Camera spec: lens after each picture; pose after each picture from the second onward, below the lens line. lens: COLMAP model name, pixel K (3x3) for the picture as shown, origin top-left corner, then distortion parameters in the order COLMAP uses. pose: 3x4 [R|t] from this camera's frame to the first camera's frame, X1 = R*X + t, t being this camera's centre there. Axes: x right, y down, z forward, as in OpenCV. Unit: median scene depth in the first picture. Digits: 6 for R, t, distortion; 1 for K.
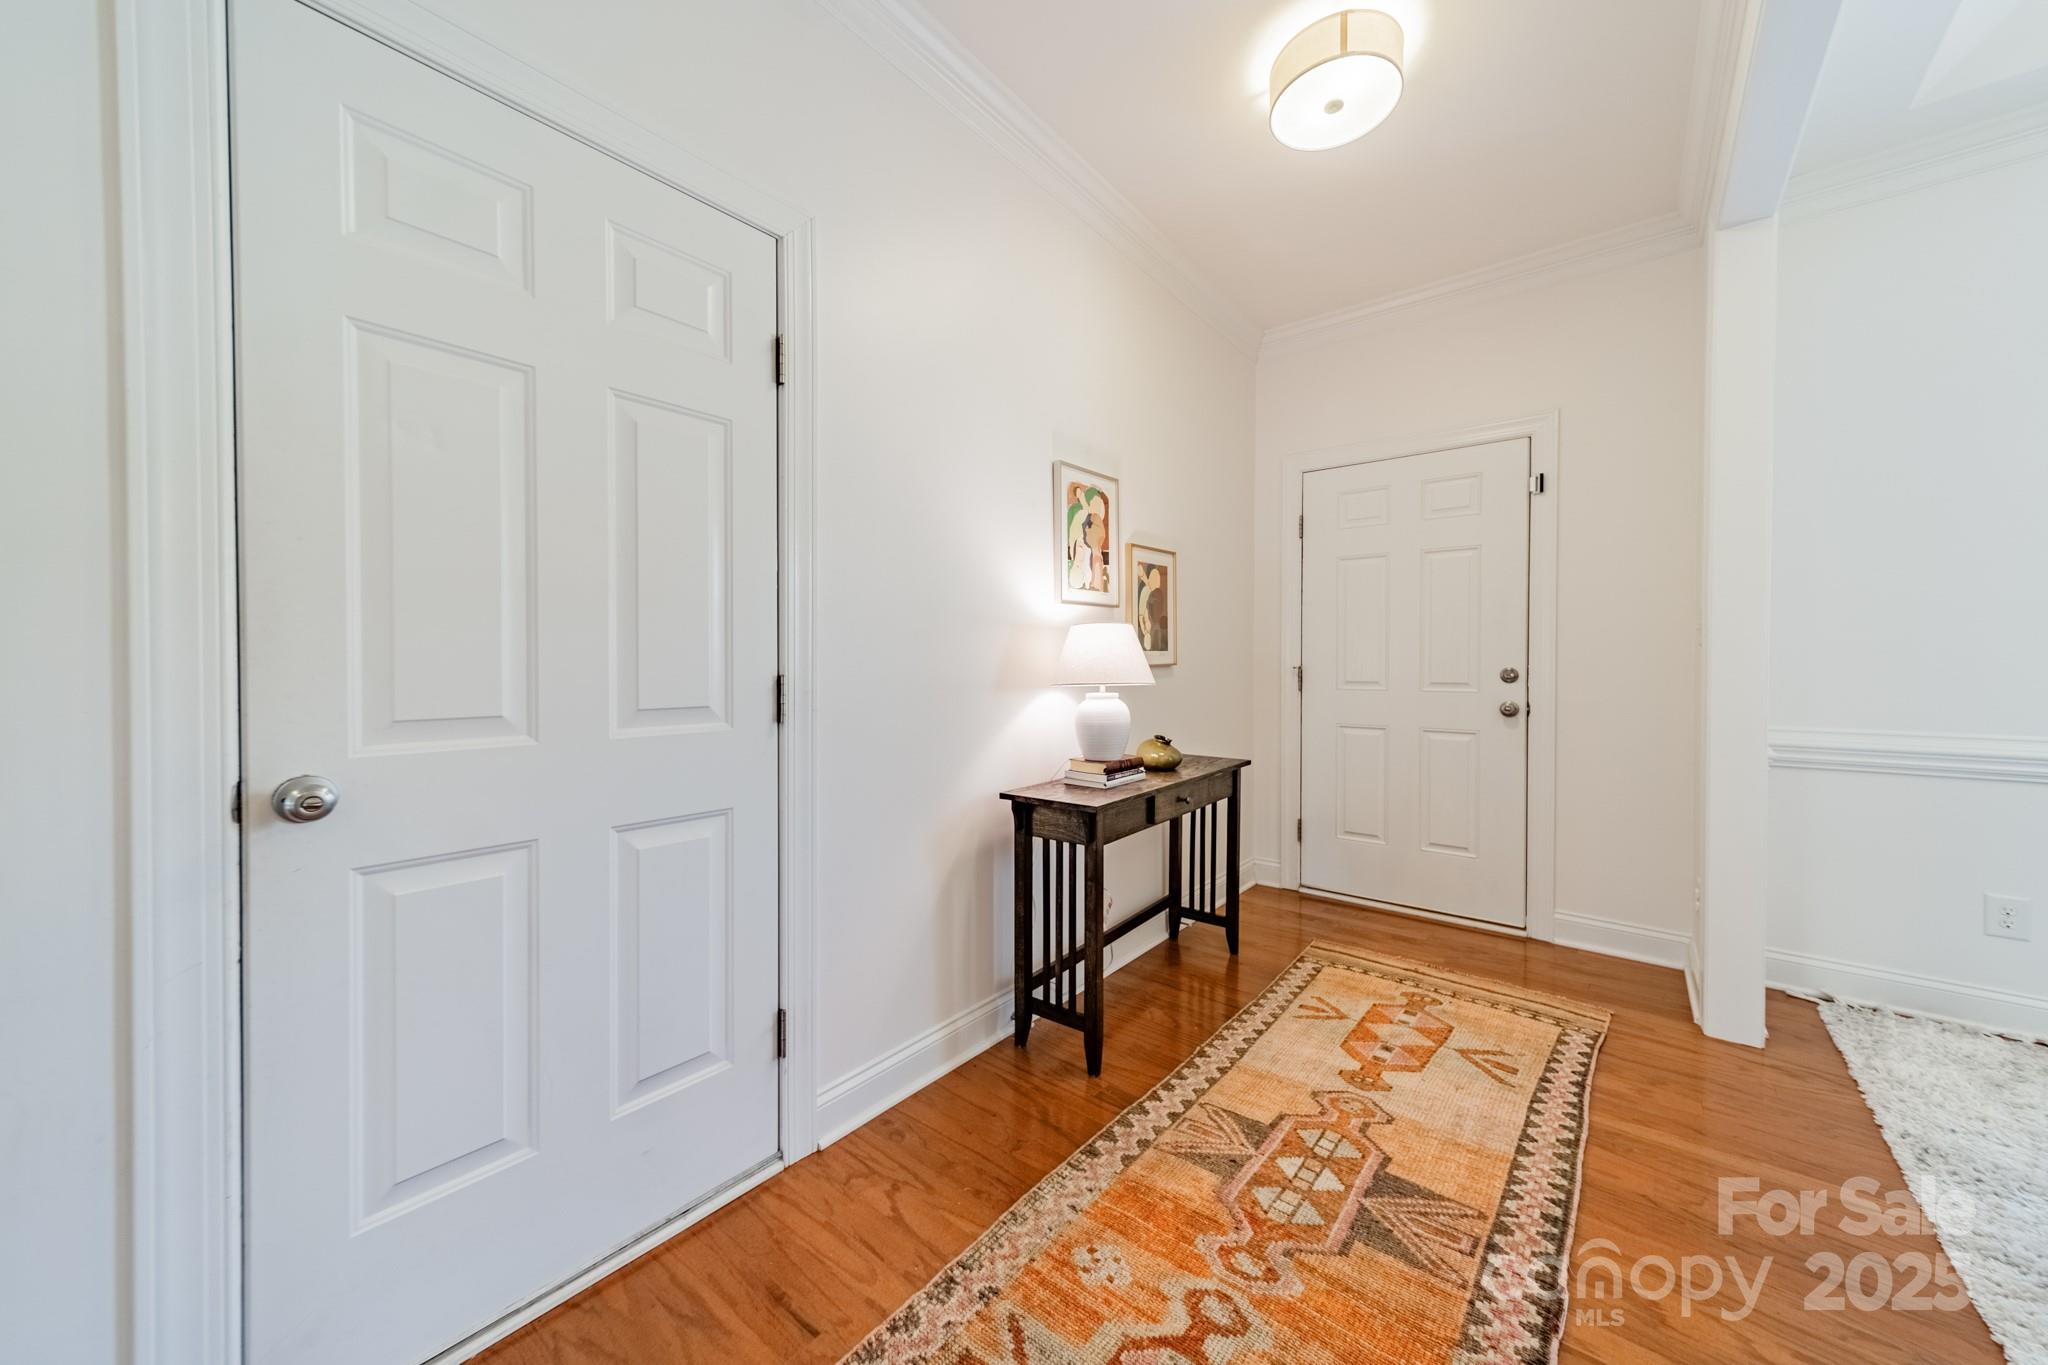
lens RADIAL K [[724.9, 0, 1017.0], [0, 724.9, 672.3], [0, 0, 1]] dist [0.004349, 0.000449]
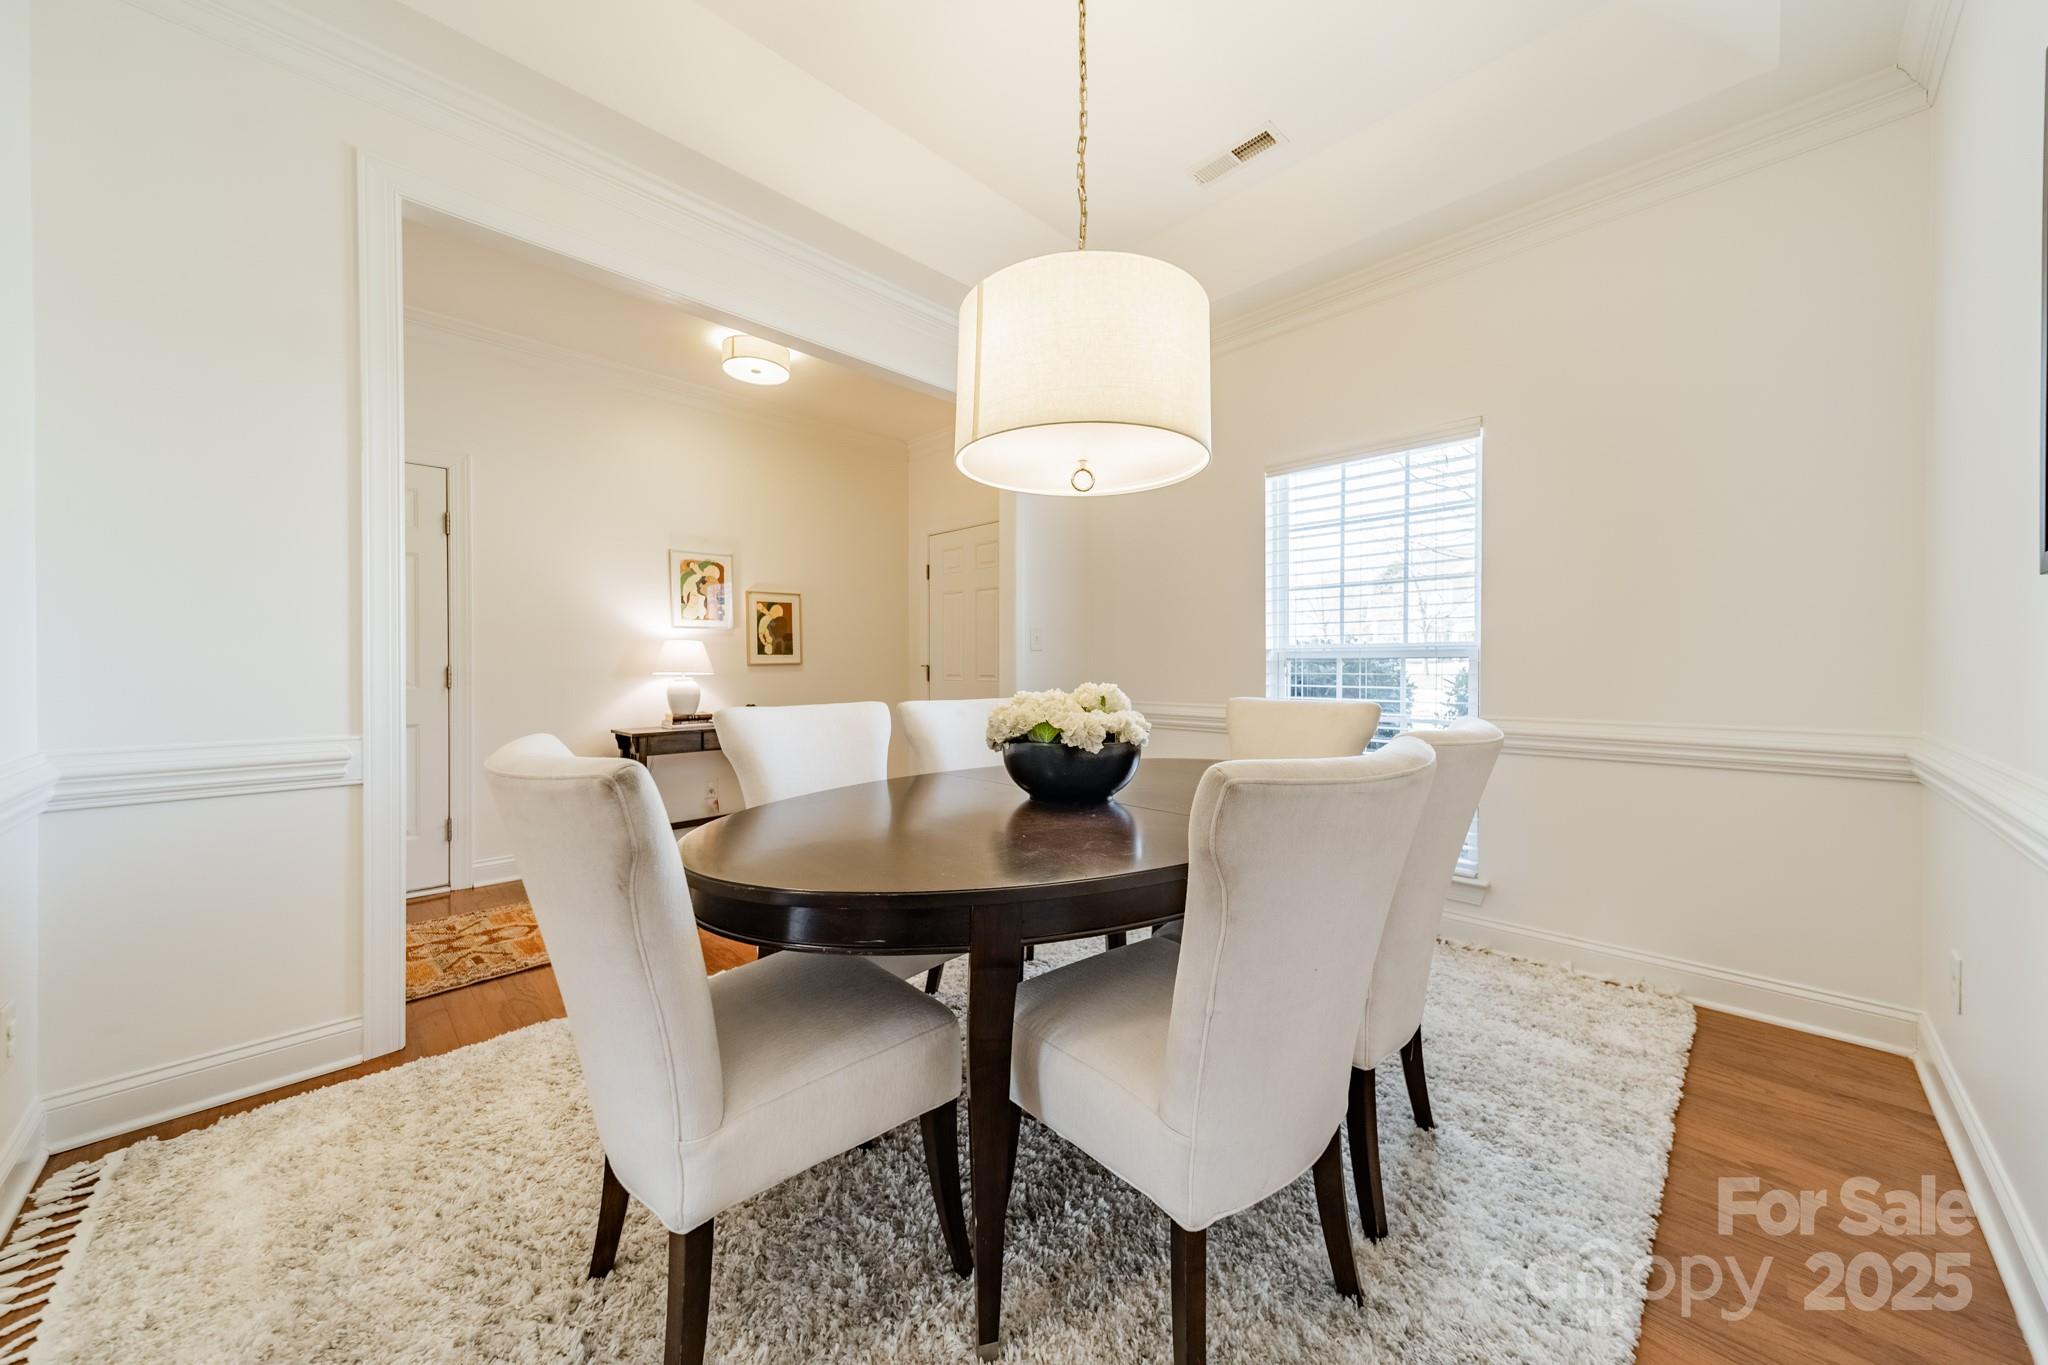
lens RADIAL K [[724.9, 0, 1037.0], [0, 724.9, 674.7], [0, 0, 1]] dist [0.004349, 0.000449]
pose [[0.995144, 0.001433, -0.098424, 1.683202], [-0.001590, 0.999998, -0.001519, 0.029773], [0.098421, 0.001668, 0.995143, -1.027940]]
